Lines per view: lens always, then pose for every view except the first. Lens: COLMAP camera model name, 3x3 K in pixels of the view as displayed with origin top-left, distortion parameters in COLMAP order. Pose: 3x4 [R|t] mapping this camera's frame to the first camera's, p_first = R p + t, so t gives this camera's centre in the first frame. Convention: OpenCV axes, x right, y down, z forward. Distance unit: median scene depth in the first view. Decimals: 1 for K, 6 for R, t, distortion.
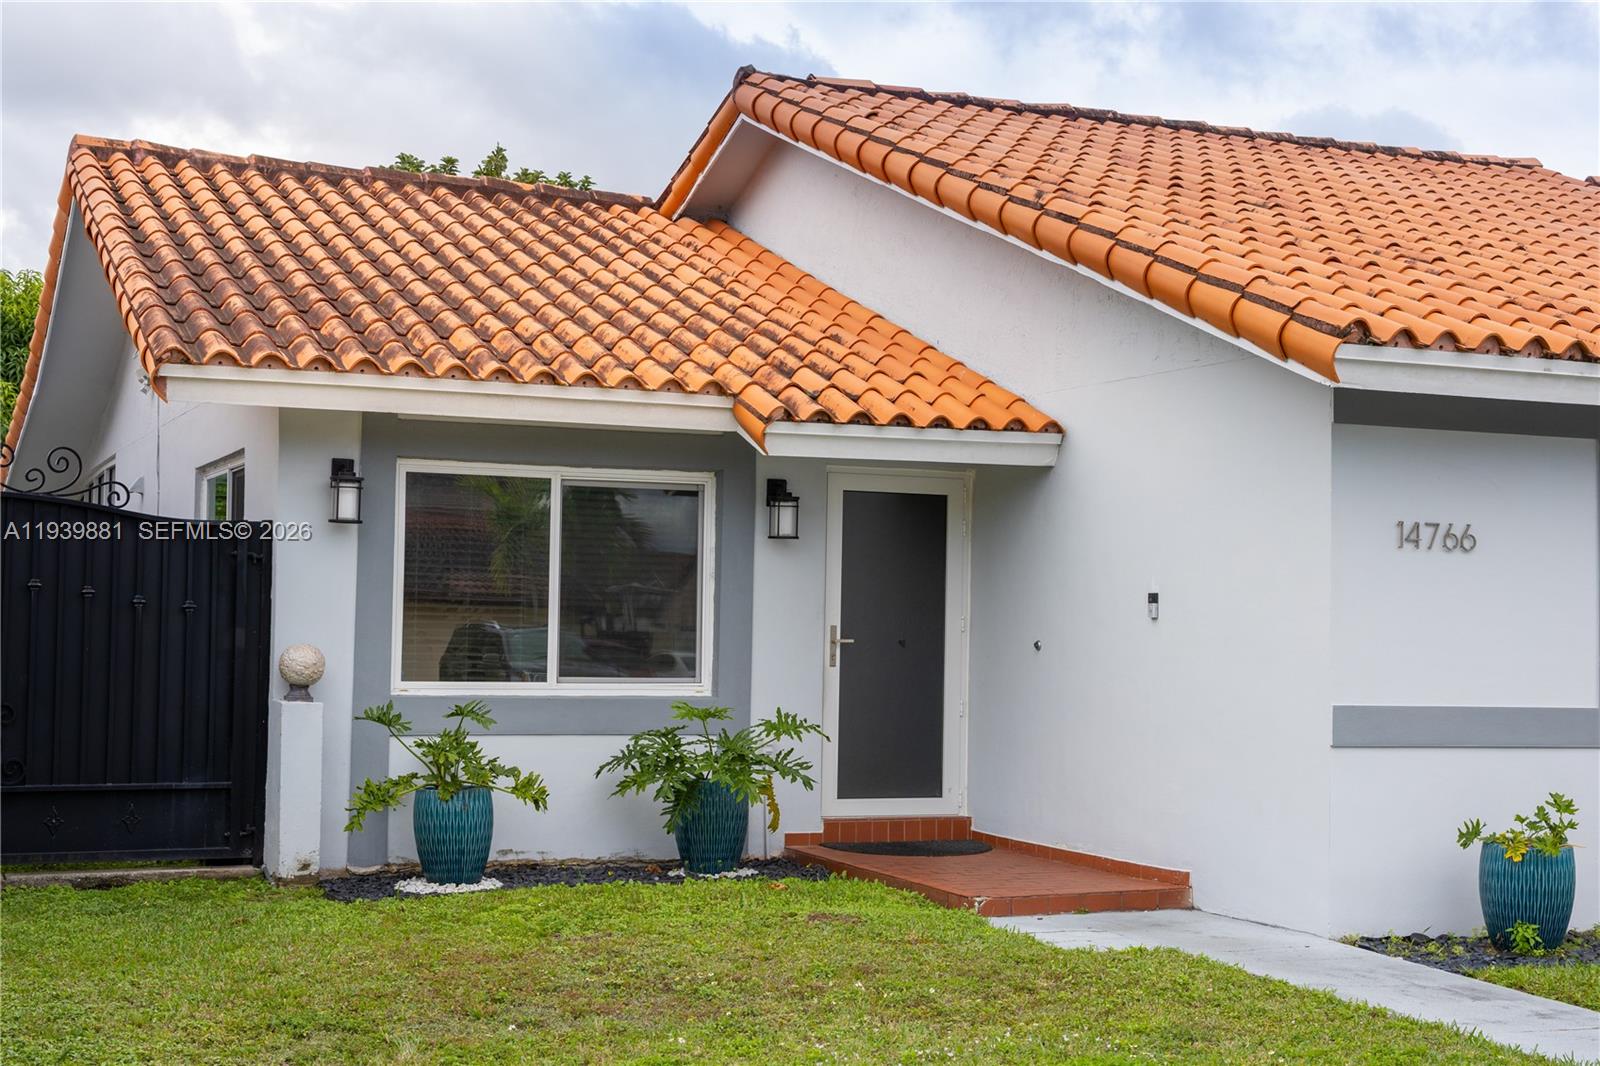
lens RADIAL K [[2302.2, 0, 801.3], [0, 2302.2, 537.0], [0, 0, 1]] dist [0.037095, 0.000000]
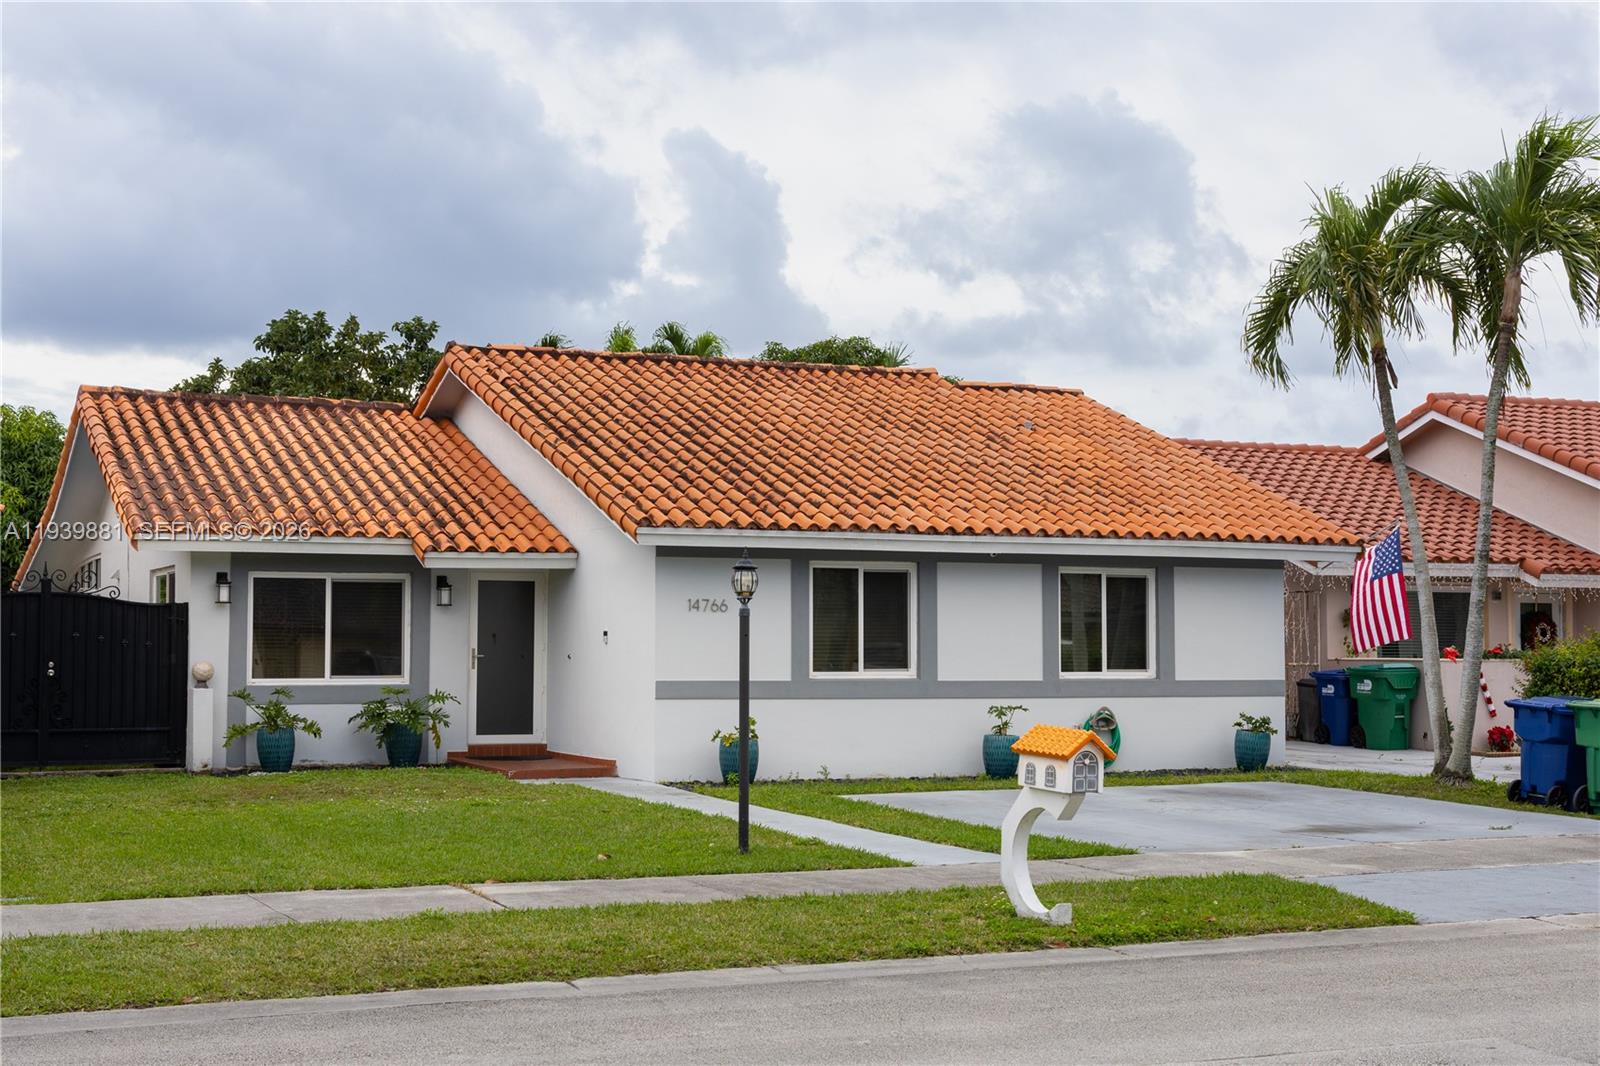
lens RADIAL K [[2302.2, 0, 798.5], [0, 2302.2, 530.4], [0, 0, 1]] dist [0.037095, 0.000000]
pose [[0.999653, -0.013912, 0.022375, 0.270172], [0.014126, 0.999855, -0.009458, -0.043648], [-0.022240, 0.009771, 0.999705, -1.074769]]
